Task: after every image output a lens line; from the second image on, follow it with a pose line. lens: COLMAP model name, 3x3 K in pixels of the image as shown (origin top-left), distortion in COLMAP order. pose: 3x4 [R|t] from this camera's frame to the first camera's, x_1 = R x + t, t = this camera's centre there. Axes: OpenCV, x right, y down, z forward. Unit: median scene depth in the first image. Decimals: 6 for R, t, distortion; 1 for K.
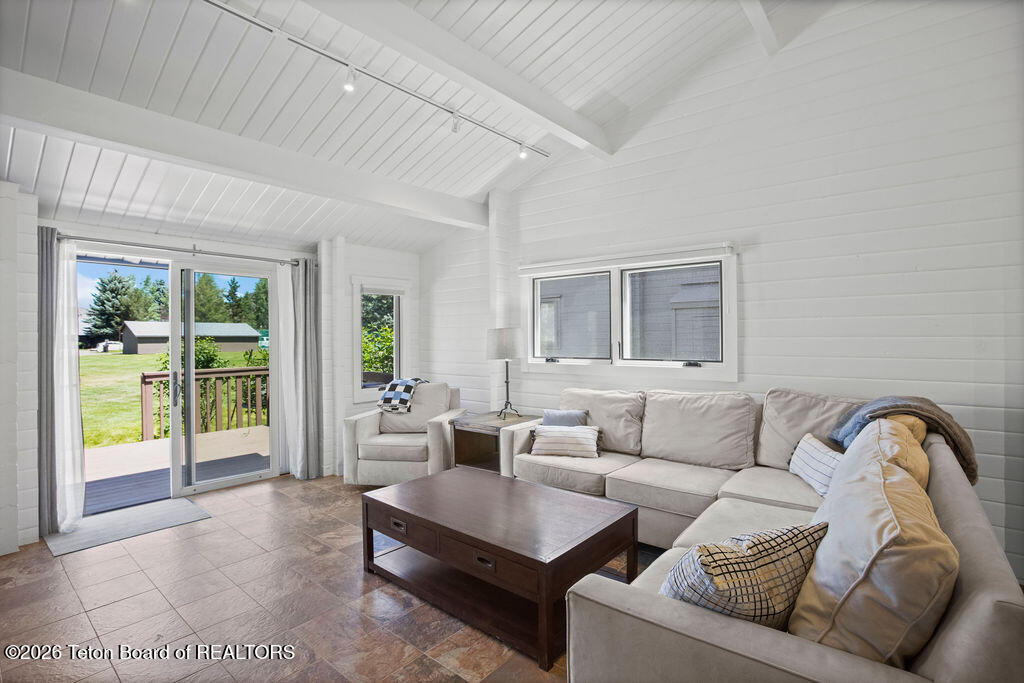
lens RADIAL K [[487.3, 0, 502.4], [0, 487.3, 336.3], [0, 0, 1]] dist [-0.070487, 0.023376]
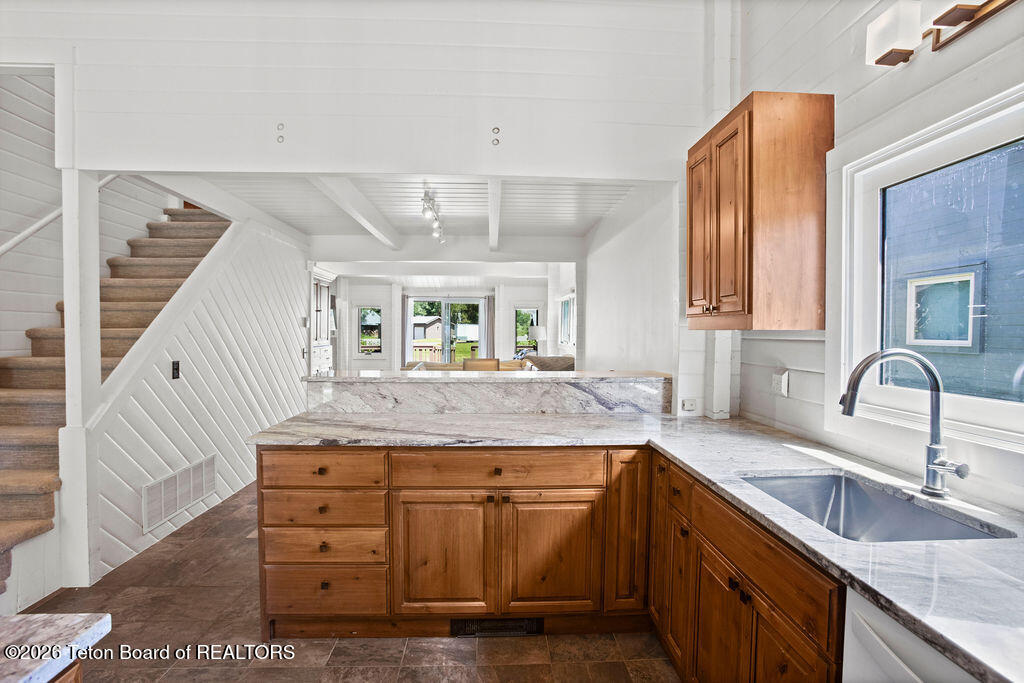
lens RADIAL K [[487.3, 0, 502.4], [0, 487.3, 336.3], [0, 0, 1]] dist [-0.070487, 0.023376]
pose [[0.664844, 0.020062, -0.746713, 1.535031], [-0.005945, 0.999750, 0.021568, -0.017667], [0.746959, -0.009900, 0.664797, -0.562134]]
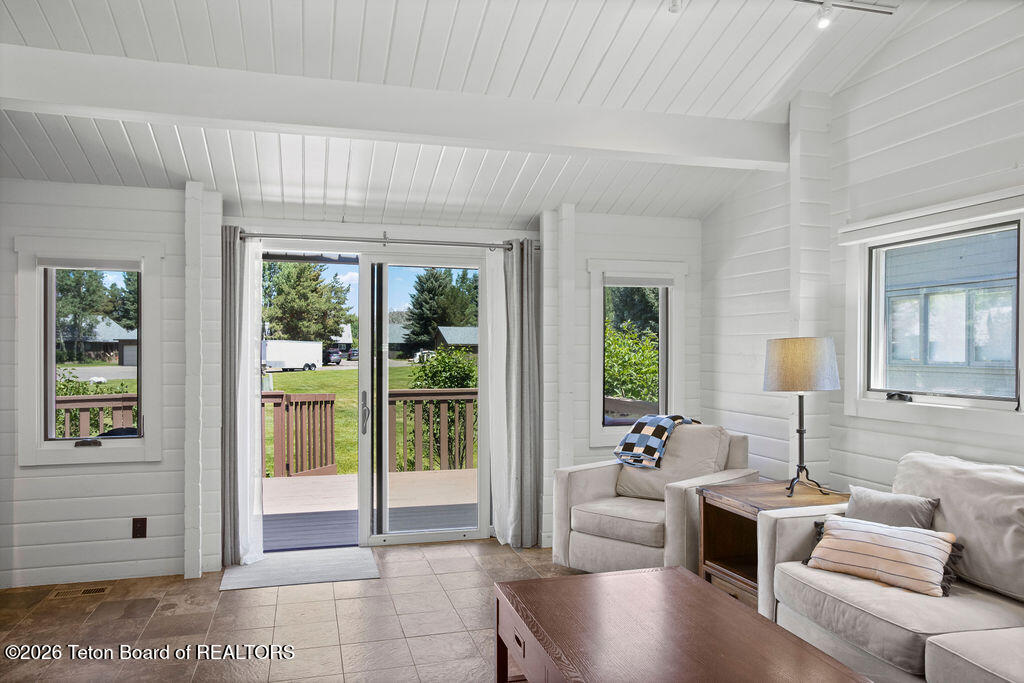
lens RADIAL K [[713.3, 0, 511.3], [0, 713.3, 360.7], [0, 0, 1]] dist [-0.104990, 0.144743]
pose [[0.835334, 0.017297, -0.549470, 0.177571], [-0.006086, 0.999735, 0.022220, -0.005916], [0.549709, -0.015217, 0.835218, 0.122560]]
